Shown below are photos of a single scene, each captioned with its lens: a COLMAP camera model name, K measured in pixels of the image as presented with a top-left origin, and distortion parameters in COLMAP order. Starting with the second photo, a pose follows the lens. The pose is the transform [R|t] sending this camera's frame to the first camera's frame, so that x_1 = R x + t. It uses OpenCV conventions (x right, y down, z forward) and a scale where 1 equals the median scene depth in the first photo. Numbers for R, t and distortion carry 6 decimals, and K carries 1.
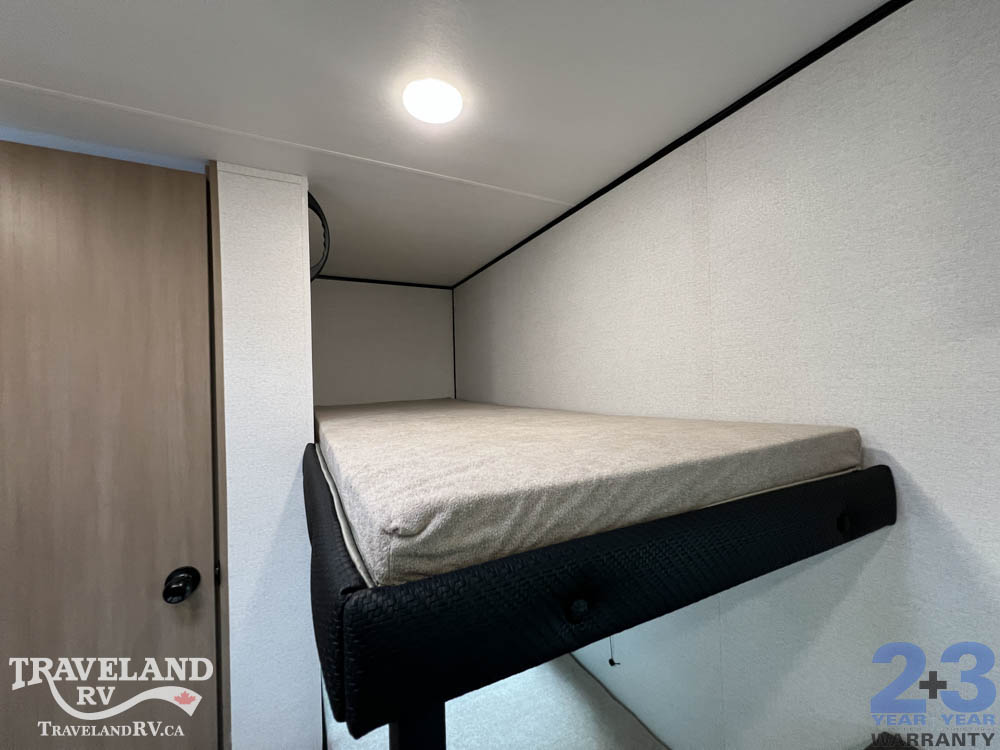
lens RADIAL K [[398.0, 0, 498.2], [0, 398.0, 373.3], [0, 0, 1]] dist [-0.000978, 0.000132]
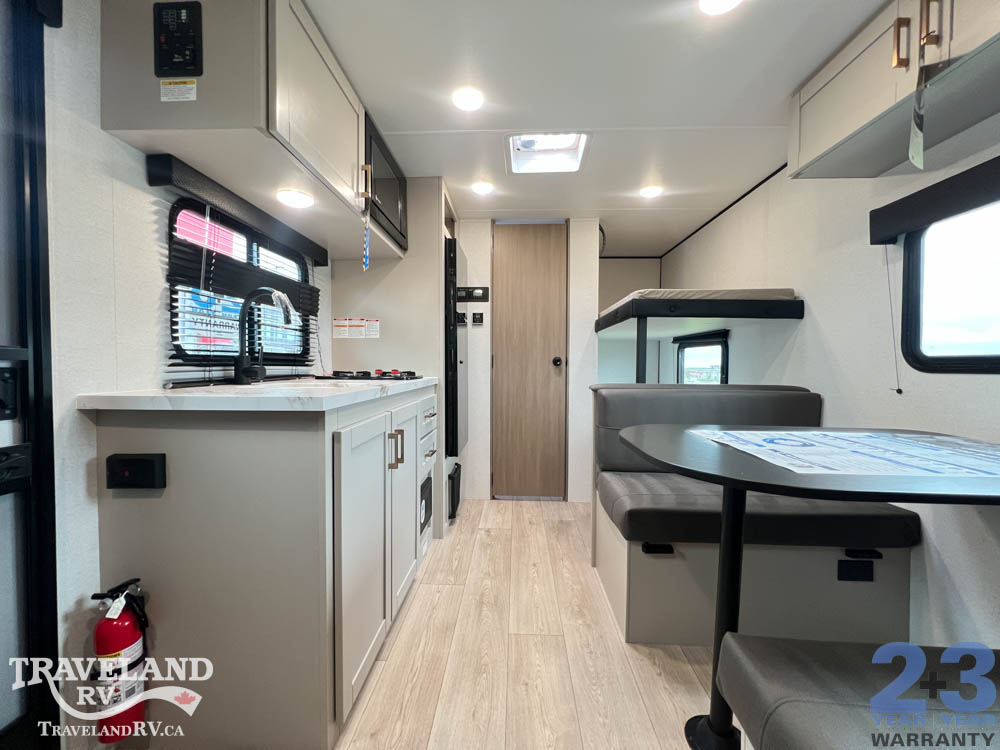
lens RADIAL K [[398.0, 0, 498.2], [0, 398.0, 373.3], [0, 0, 1]] dist [-0.000978, 0.000132]
pose [[0.871615, 0.048743, -0.487762, 0.299377], [-0.025056, 0.998173, 0.054976, 0.449876], [0.489551, -0.035697, 0.871244, -1.849147]]
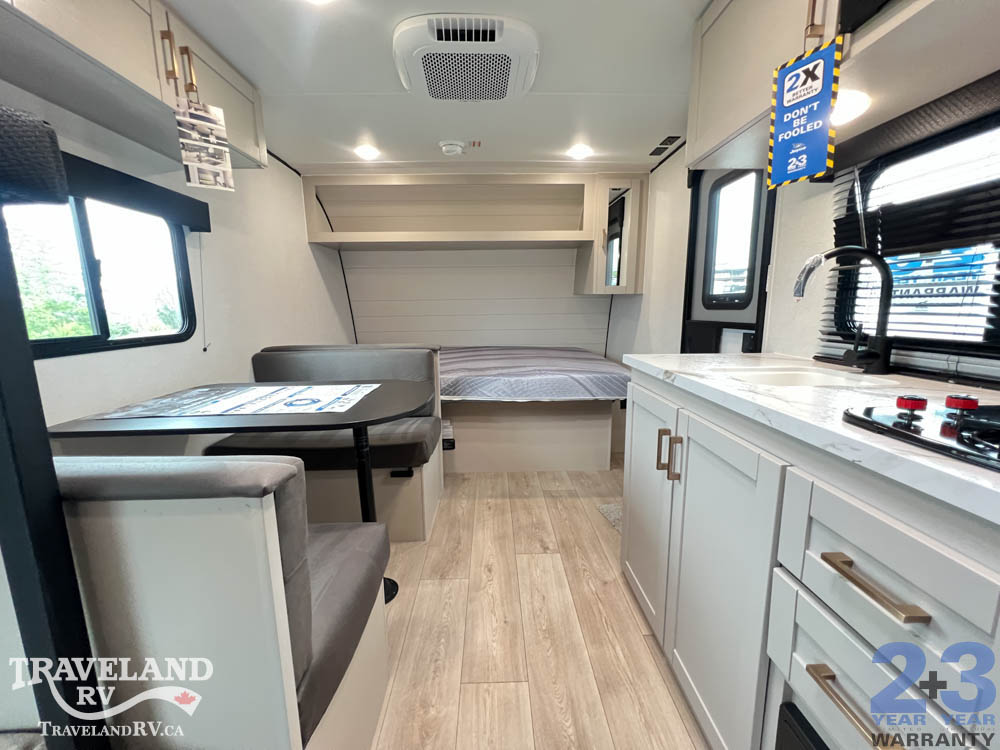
lens RADIAL K [[398.7, 0, 498.6], [0, 398.7, 373.8], [0, 0, 1]] dist [-0.001132, 0.000611]
pose [[-0.901522, -0.029751, 0.431710, -0.798165], [0.032254, 0.990239, 0.135596, 0.407914], [-0.431530, 0.136167, -0.891763, 0.508387]]
